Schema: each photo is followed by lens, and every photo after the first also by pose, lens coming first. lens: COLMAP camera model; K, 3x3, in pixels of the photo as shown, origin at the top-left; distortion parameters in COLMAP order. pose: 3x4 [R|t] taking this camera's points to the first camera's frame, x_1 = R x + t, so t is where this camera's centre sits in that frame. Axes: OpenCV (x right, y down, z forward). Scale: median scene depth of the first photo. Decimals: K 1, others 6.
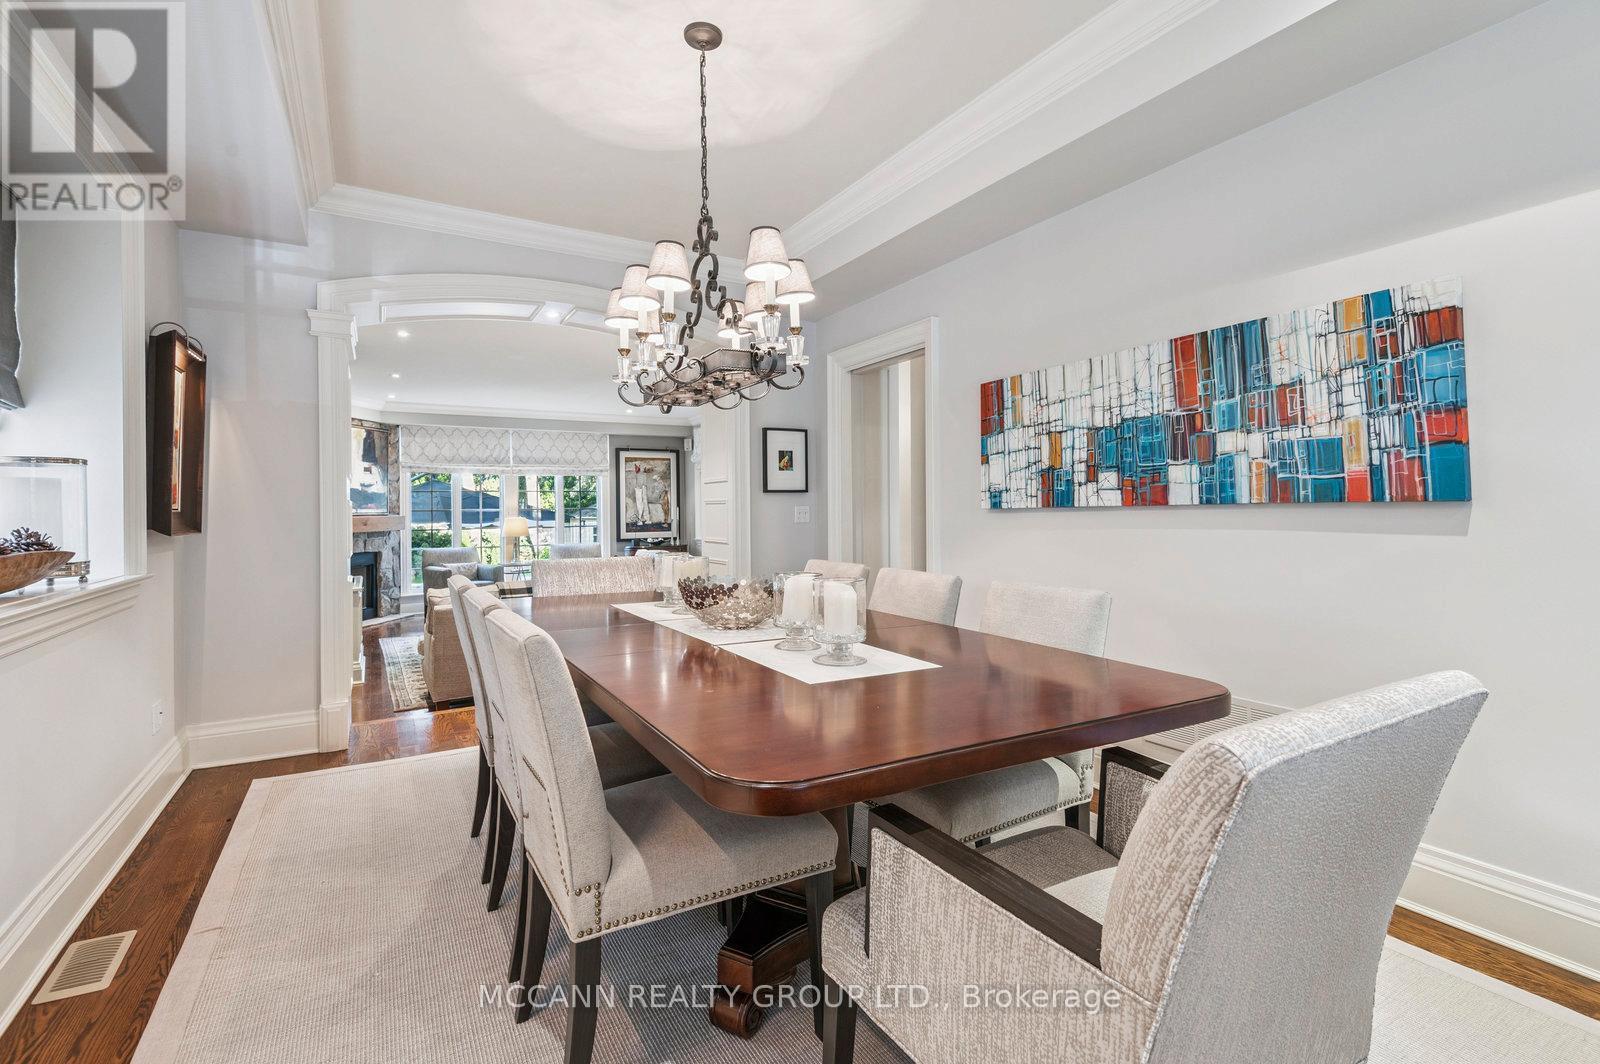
lens RADIAL K [[734.9, 0, 790.4], [0, 734.9, 504.0], [0, 0, 1]] dist [0.021957, 0.000268]
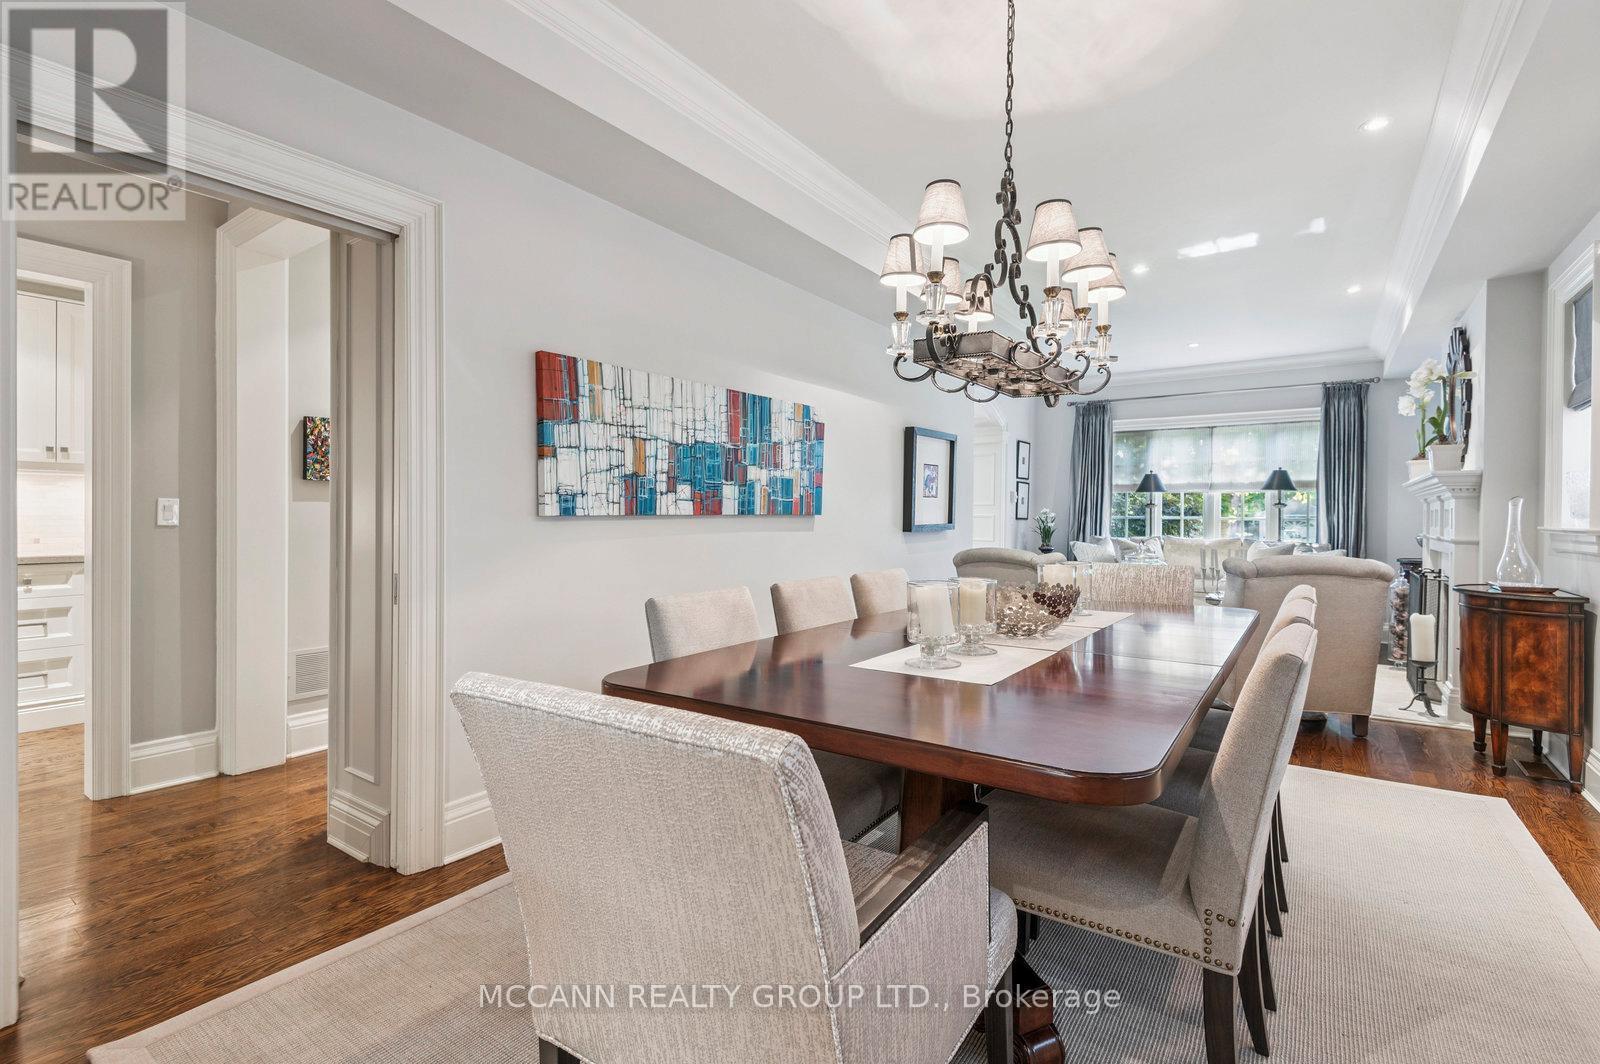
lens RADIAL K [[734.9, 0, 808.3], [0, 734.9, 522.1], [0, 0, 1]] dist [0.021957, 0.000268]
pose [[-0.439031, -0.001760, 0.898470, -0.680085], [-0.010500, 0.999940, -0.003172, 0.015803], [-0.898411, -0.010827, -0.439023, 1.357147]]
